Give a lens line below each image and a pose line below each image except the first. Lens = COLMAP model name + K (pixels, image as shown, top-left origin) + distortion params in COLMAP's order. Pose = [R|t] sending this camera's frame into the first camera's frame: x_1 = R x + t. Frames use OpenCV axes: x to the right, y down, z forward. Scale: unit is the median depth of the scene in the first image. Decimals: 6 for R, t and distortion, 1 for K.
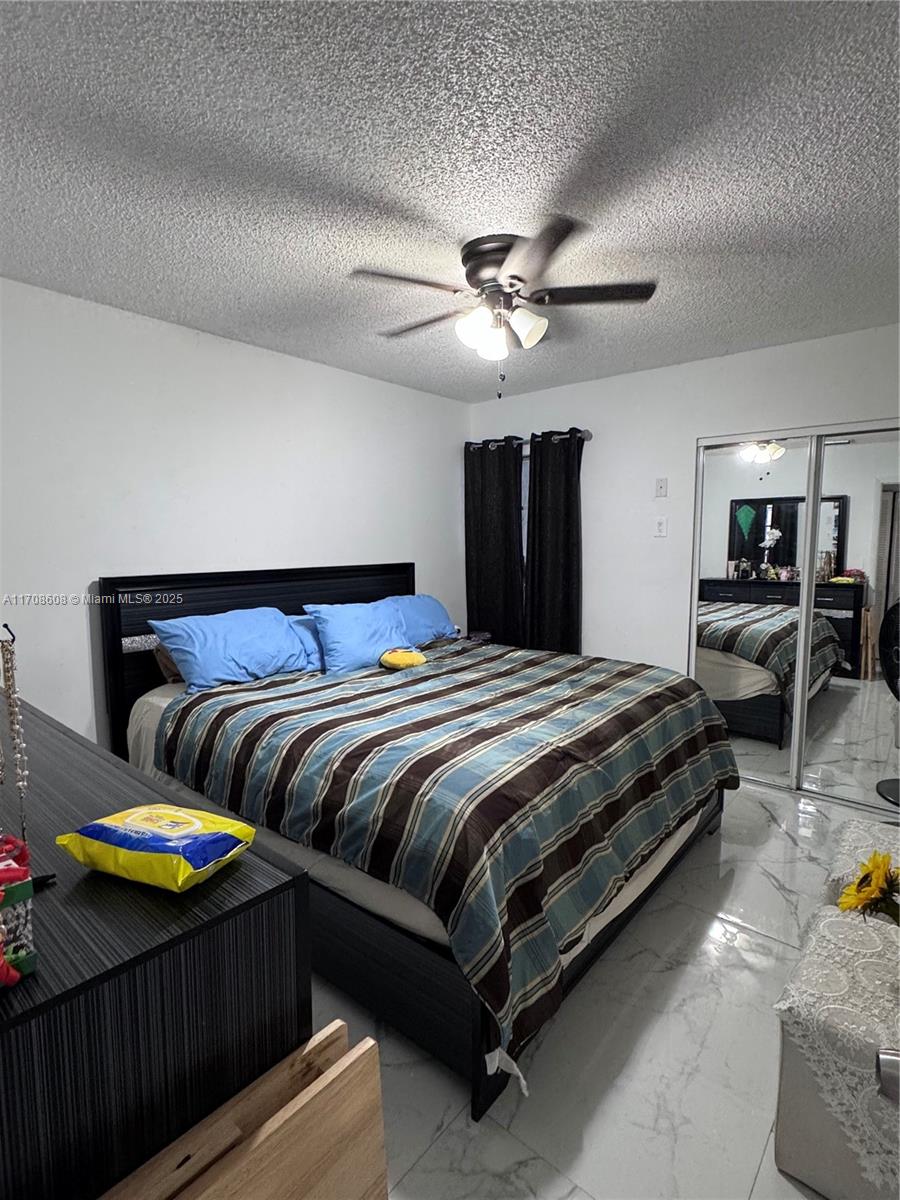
lens RADIAL K [[588.1, 0, 450.0], [0, 588.1, 600.0], [0, 0, 1]] dist [0.000101, -0.000002]
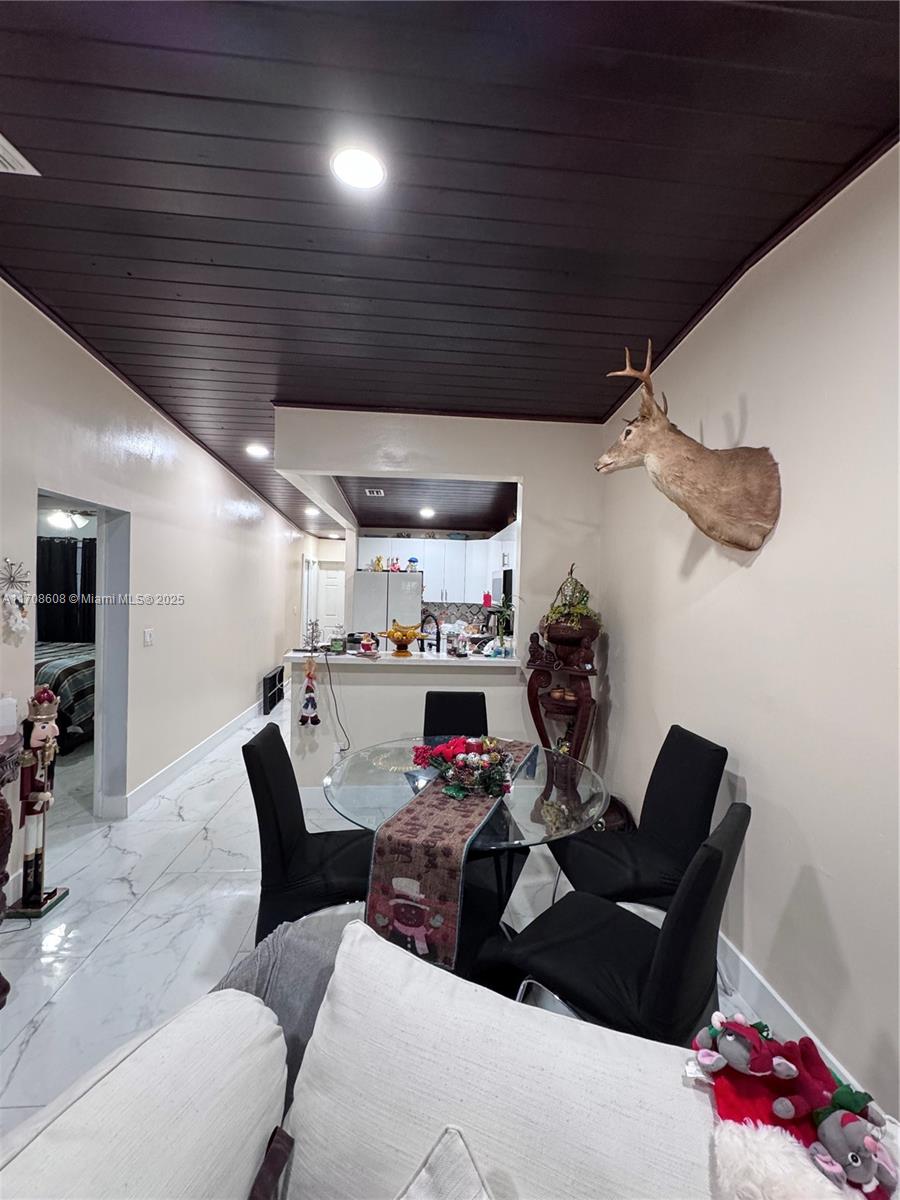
lens RADIAL K [[487.5, 0, 450.0], [0, 487.5, 600.0], [0, 0, 1]] dist [0.000333, 0.000058]
pose [[0.712733, 0.006453, 0.701405, -0.125319], [0.046939, 0.997277, -0.056873, 0.073874], [-0.699863, 0.073459, 0.710490, -0.974050]]
